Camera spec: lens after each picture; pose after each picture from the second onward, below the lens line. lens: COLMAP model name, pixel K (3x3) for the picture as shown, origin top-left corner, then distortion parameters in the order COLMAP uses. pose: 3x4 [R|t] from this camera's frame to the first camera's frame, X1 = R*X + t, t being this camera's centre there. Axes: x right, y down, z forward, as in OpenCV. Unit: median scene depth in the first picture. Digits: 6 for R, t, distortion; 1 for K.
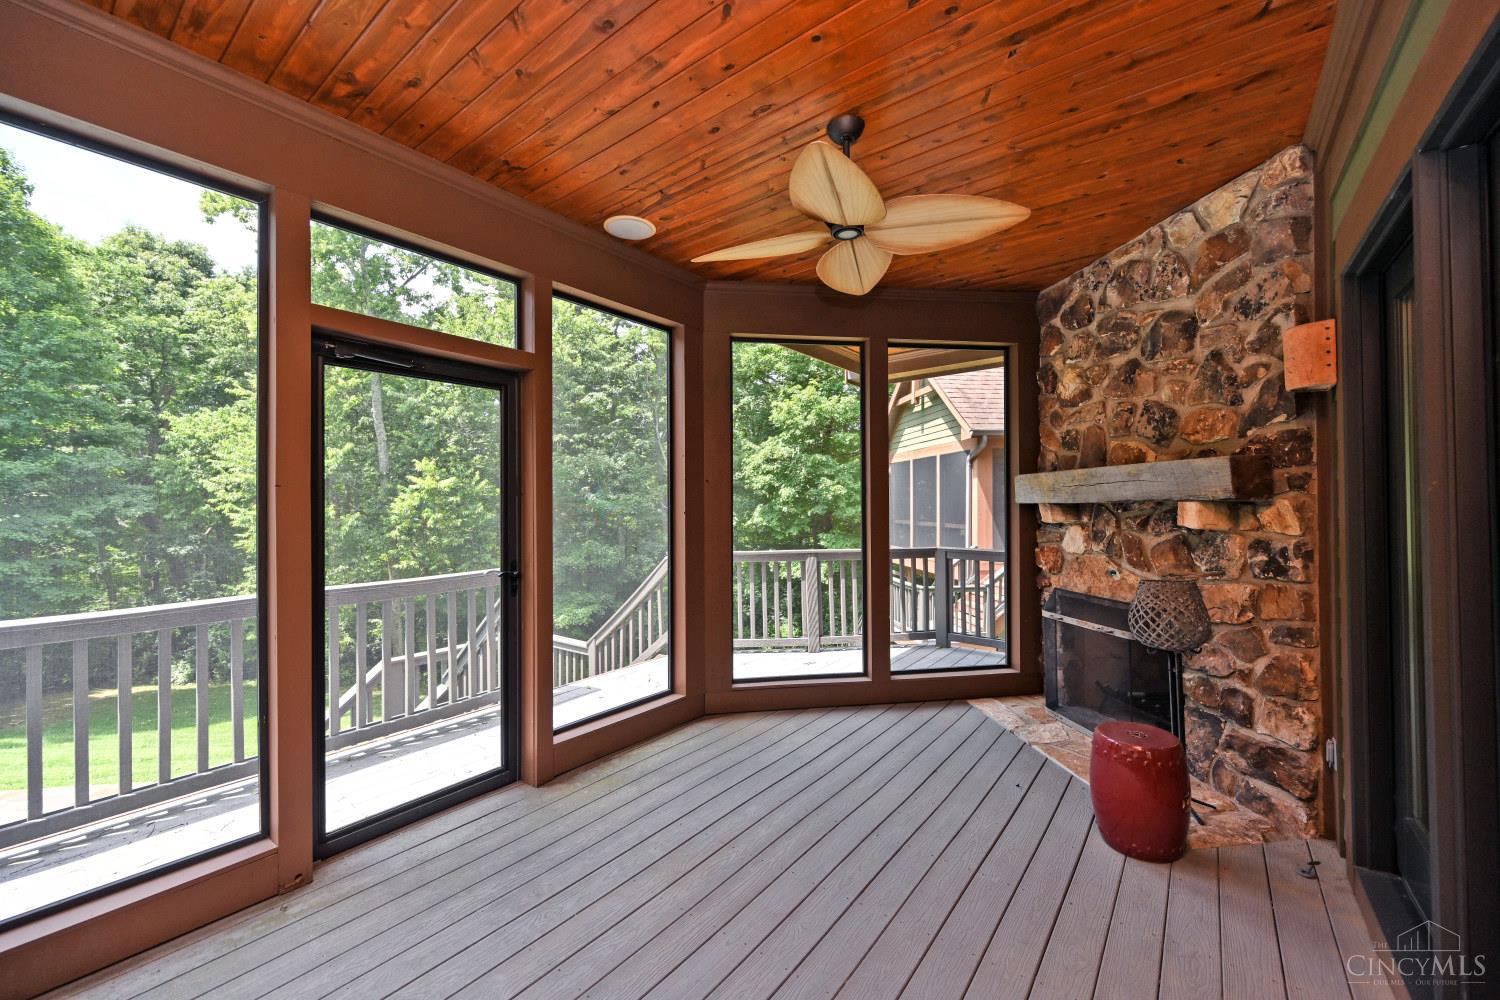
lens RADIAL K [[594.4, 0, 750.0], [0, 594.4, 500.0], [0, 0, 1]] dist [-0.000939, -0.000034]
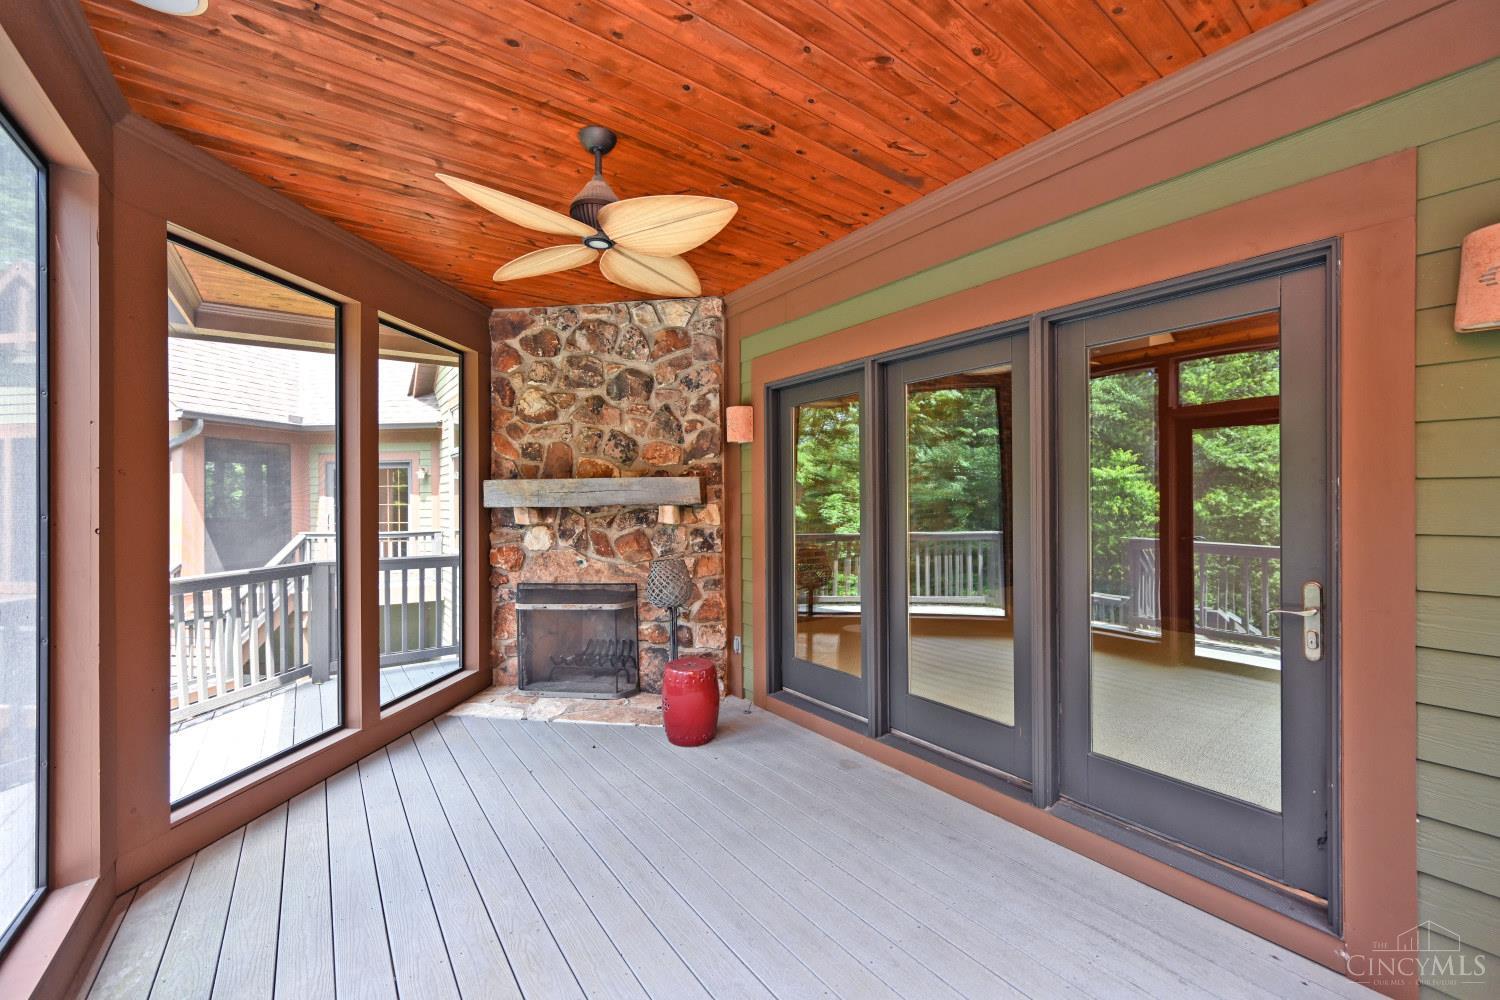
lens RADIAL K [[594.4, 0, 750.0], [0, 594.4, 500.0], [0, 0, 1]] dist [-0.000939, -0.000034]
pose [[0.263280, 0.003890, 0.964712, -0.532638], [-0.001361, 0.999992, -0.003661, -0.004584], [-0.964718, -0.000349, 0.263283, 0.345749]]
